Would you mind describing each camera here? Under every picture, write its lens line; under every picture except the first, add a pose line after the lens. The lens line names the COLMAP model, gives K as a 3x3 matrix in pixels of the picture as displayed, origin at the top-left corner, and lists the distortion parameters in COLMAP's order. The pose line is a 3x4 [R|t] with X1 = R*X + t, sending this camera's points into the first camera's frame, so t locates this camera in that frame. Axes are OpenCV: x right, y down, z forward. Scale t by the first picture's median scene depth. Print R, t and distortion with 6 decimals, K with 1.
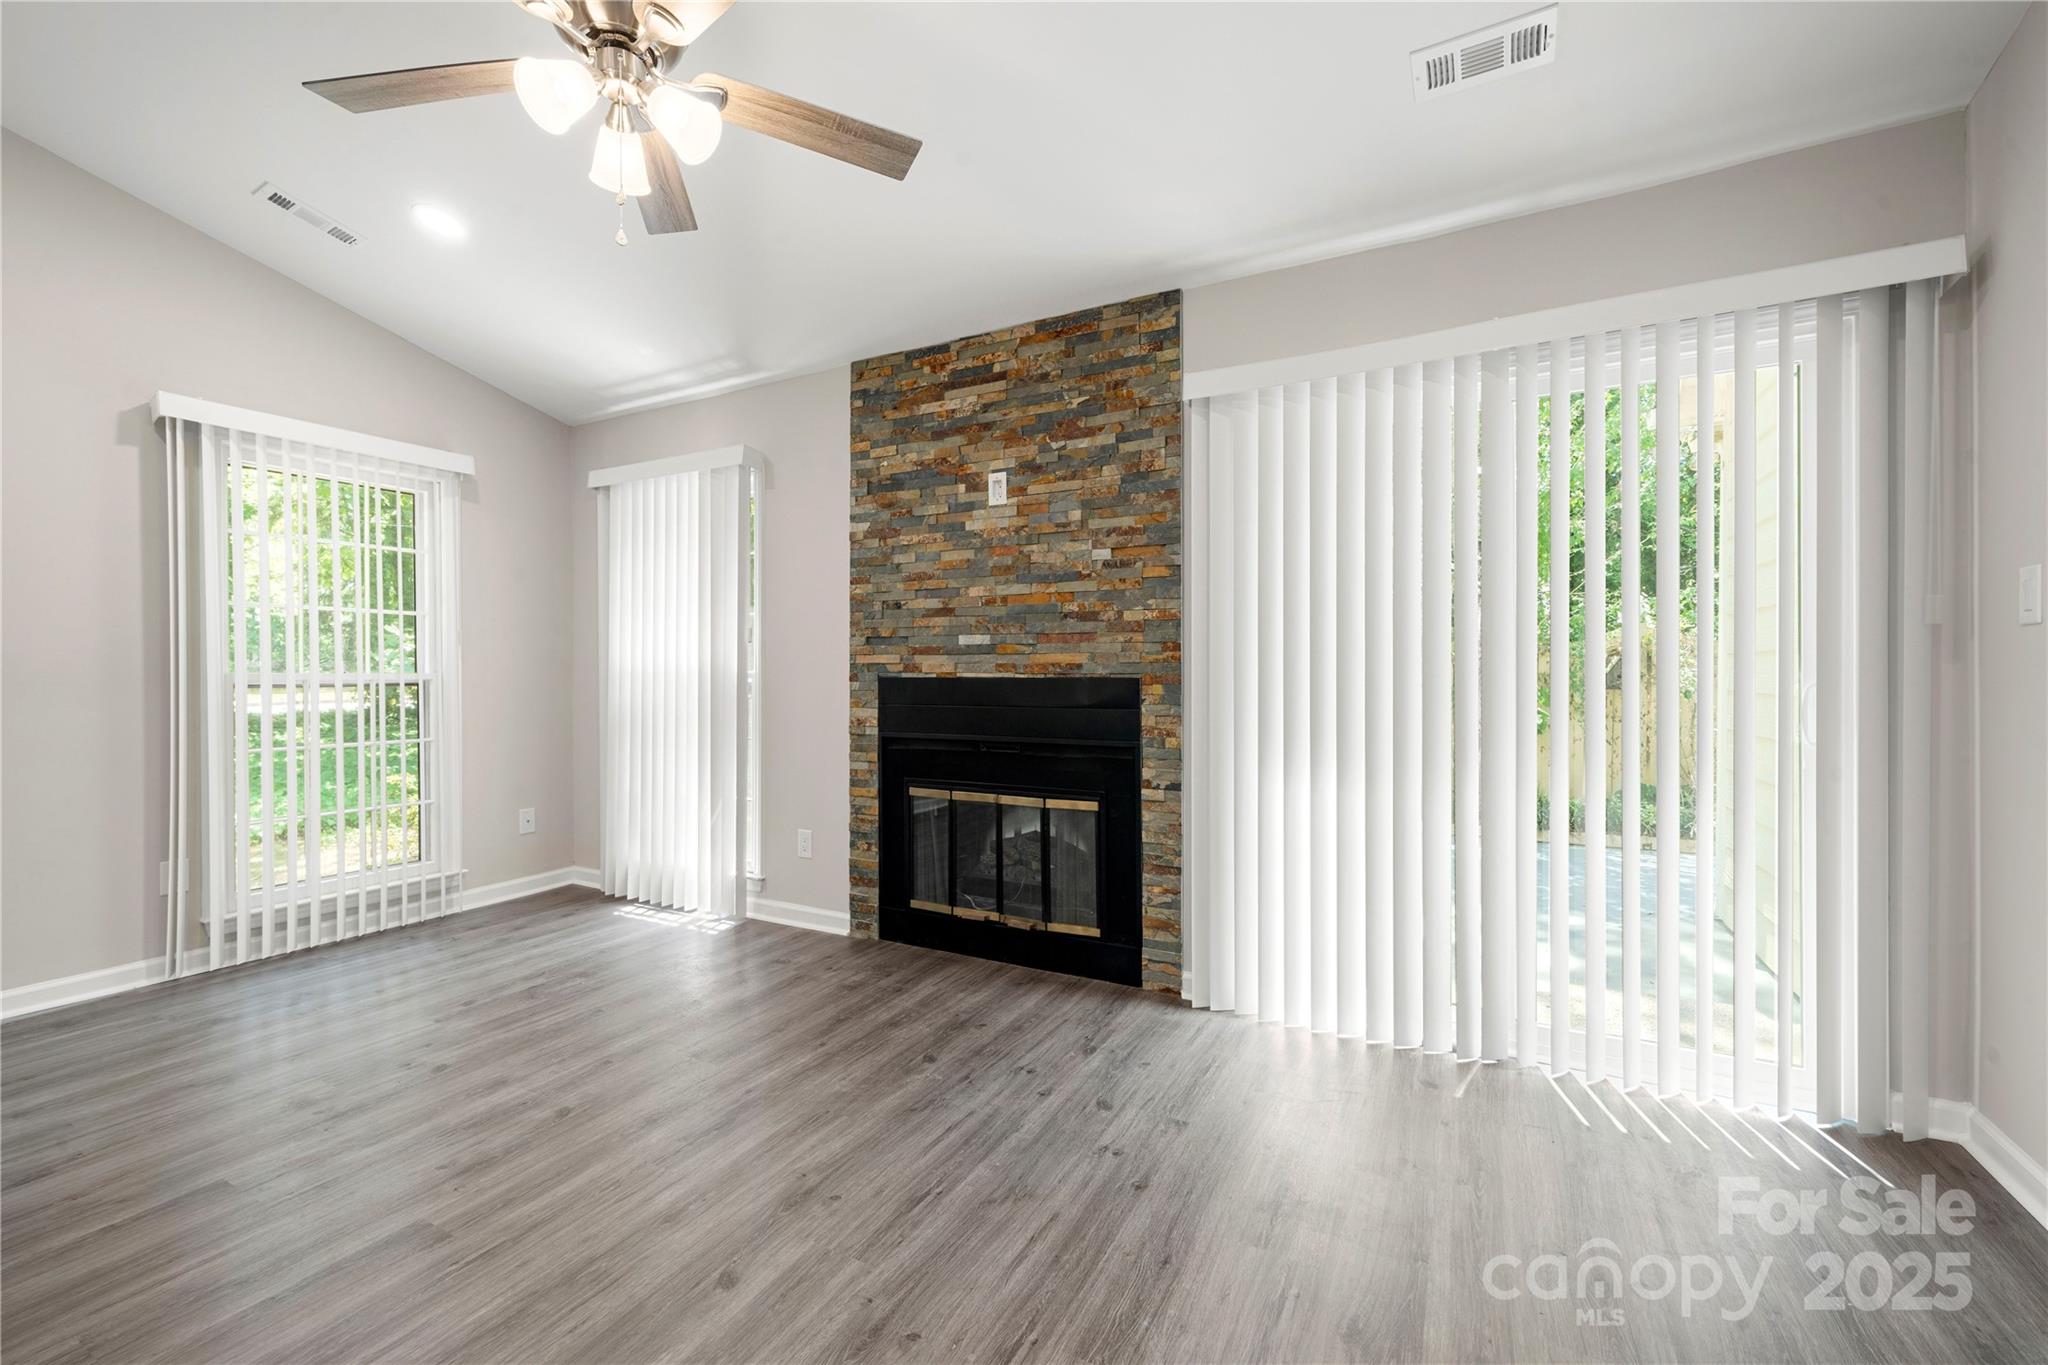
lens RADIAL K [[844.2, 0, 1024.1], [0, 844.2, 678.2], [0, 0, 1]] dist [-0.000294, -0.000040]
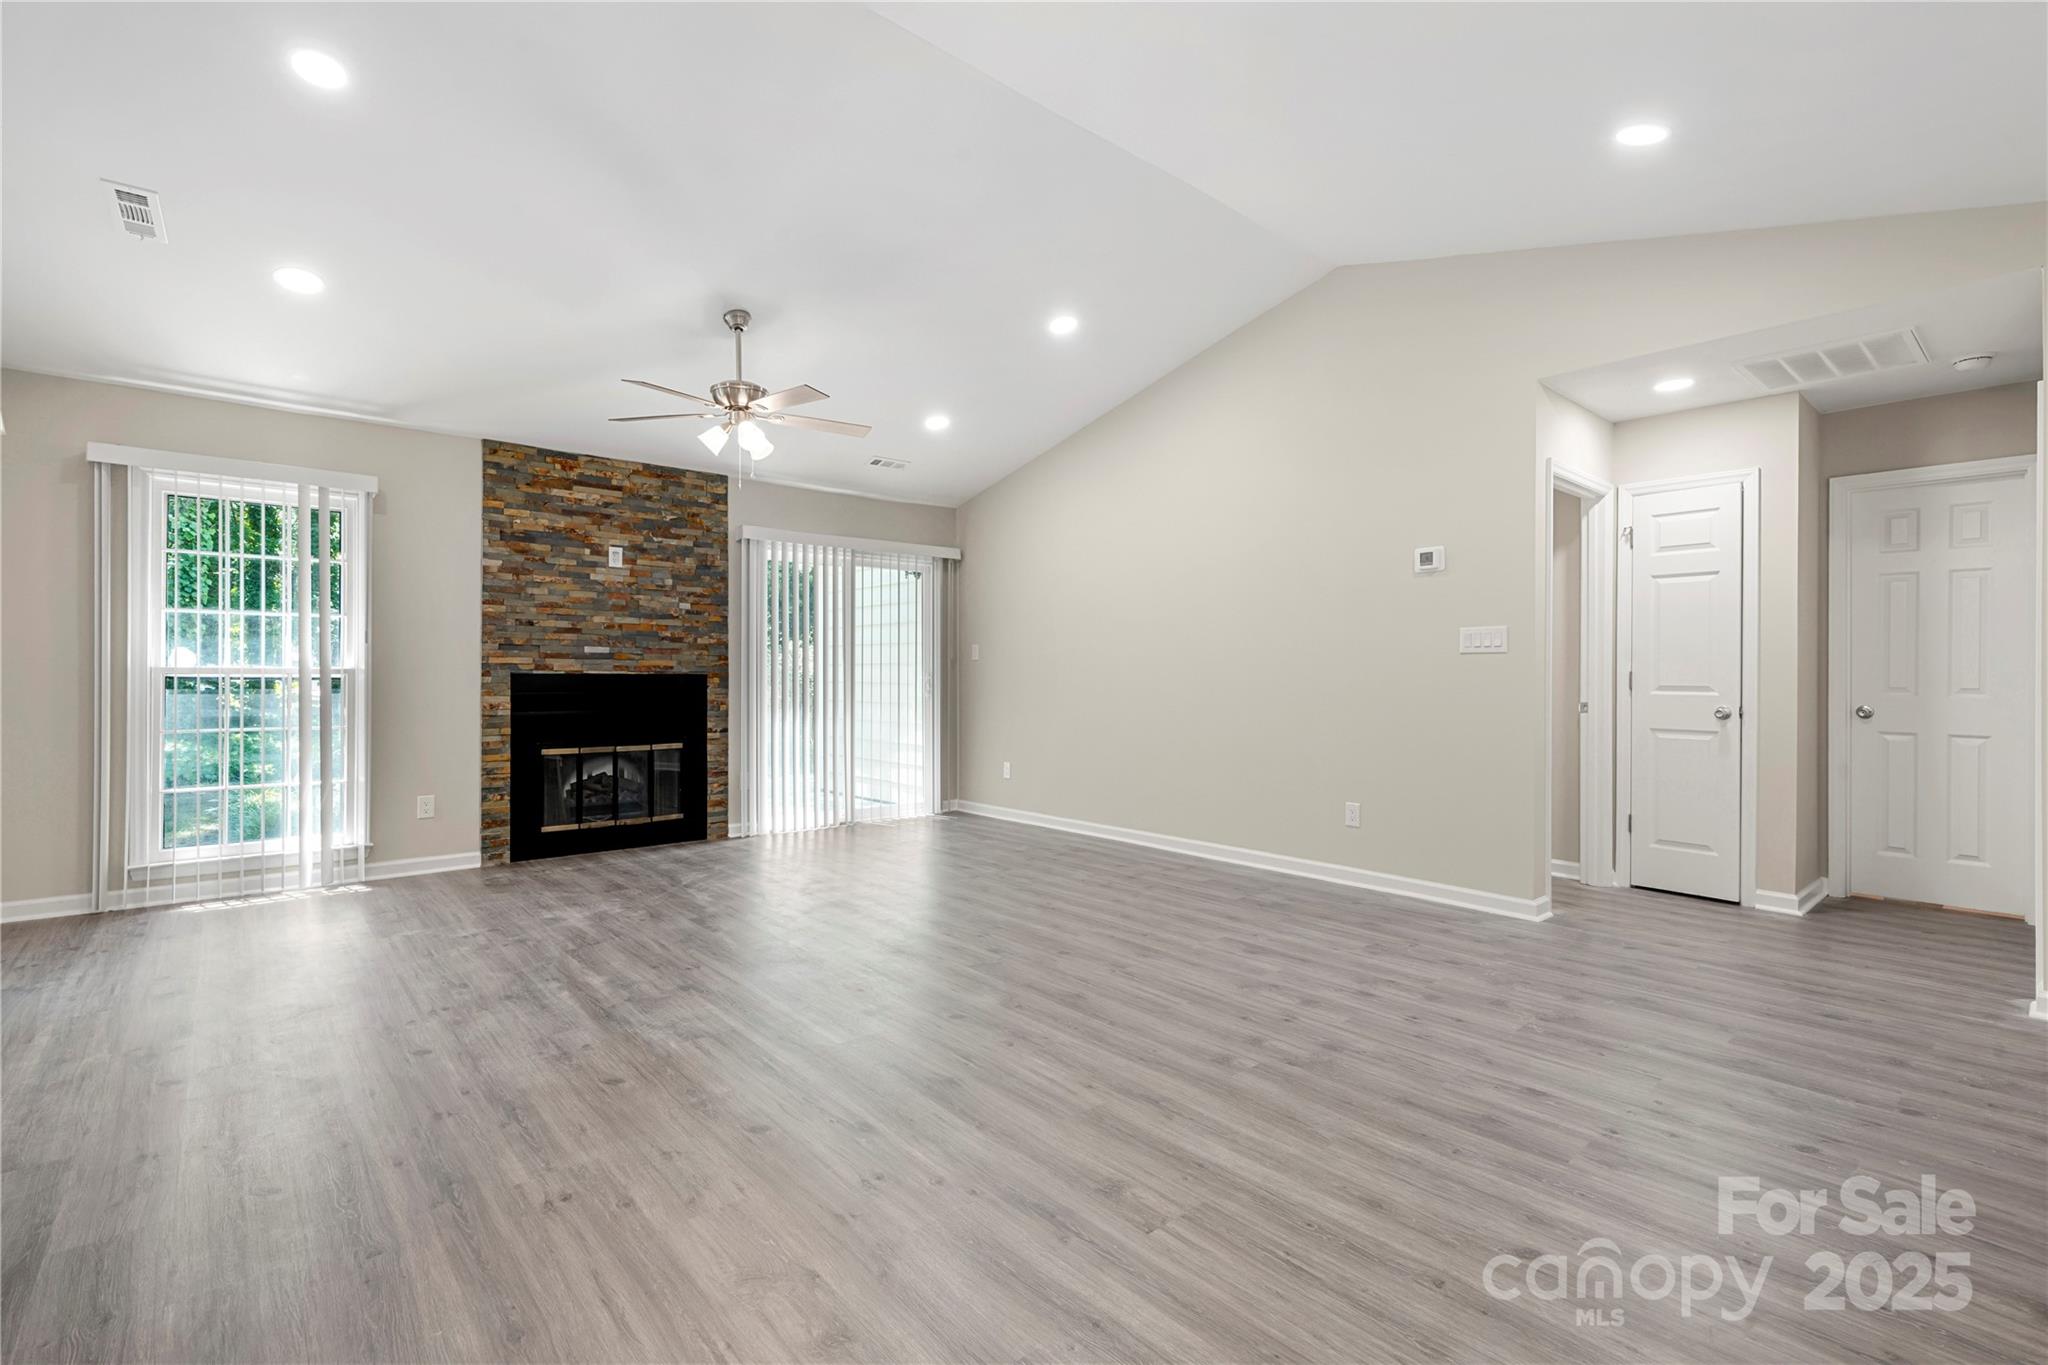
lens RADIAL K [[902.2, 0, 1025.6], [0, 902.2, 675.1], [0, 0, 1]] dist [-0.000601, -0.000061]
pose [[0.347371, 0.003265, 0.937722, -1.362660], [0.003097, 0.999984, -0.004629, 0.011853], [-0.937723, 0.004512, 0.347355, -0.331611]]
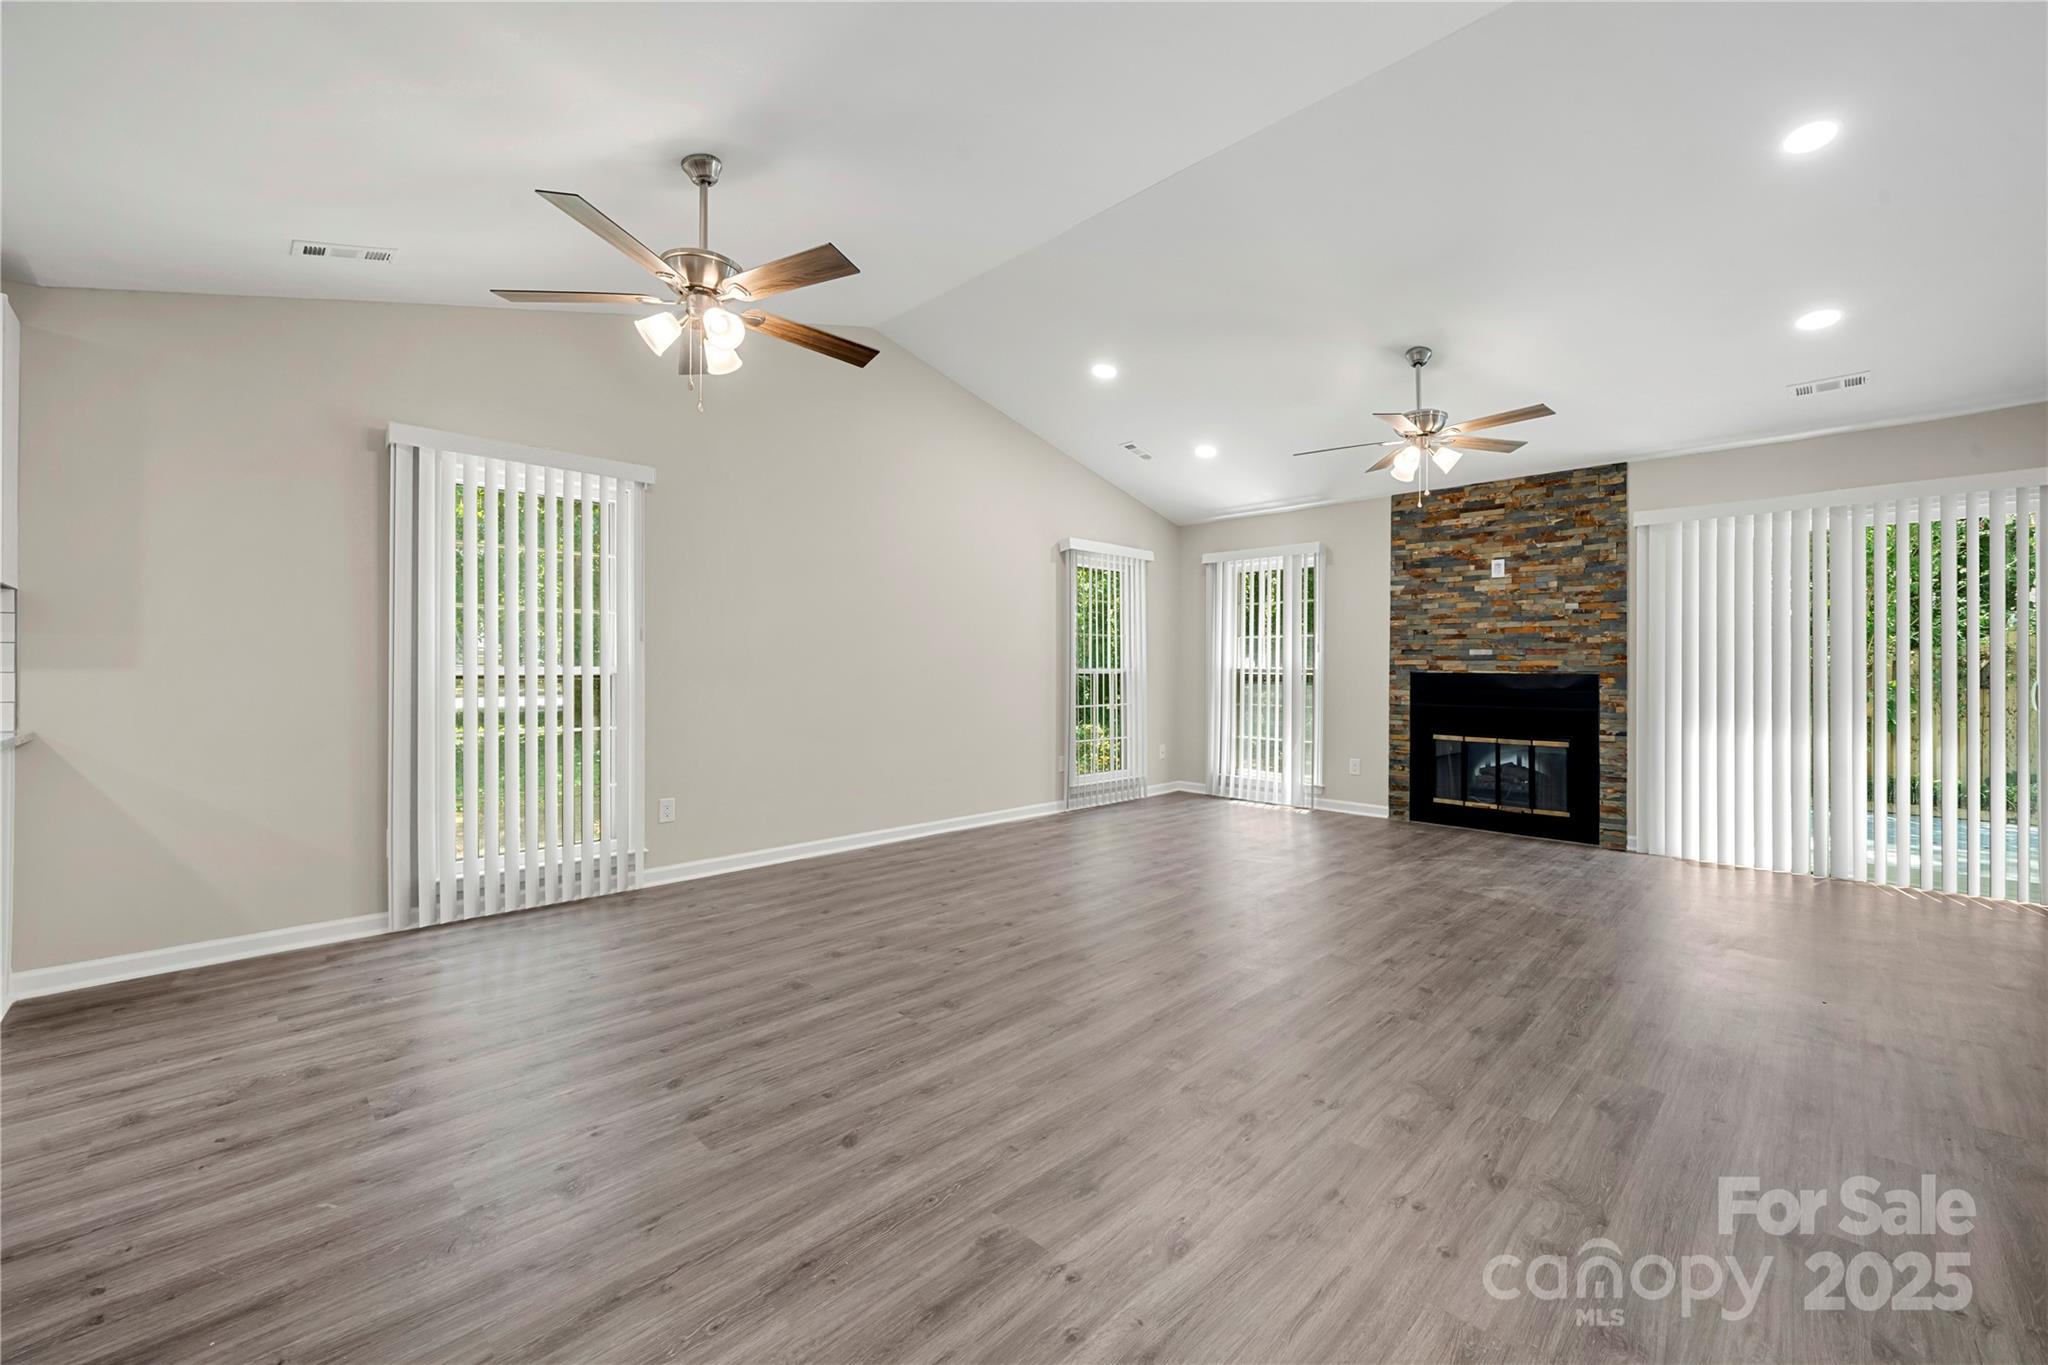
lens RADIAL K [[813.4, 0, 1024.9], [0, 813.4, 665.6], [0, 0, 1]] dist [-0.001720, -0.000324]
pose [[0.962010, 0.007054, -0.272922, -0.521945], [-0.010221, 0.999896, -0.010187, 0.010655], [0.272822, 0.012590, 0.961982, -0.930481]]
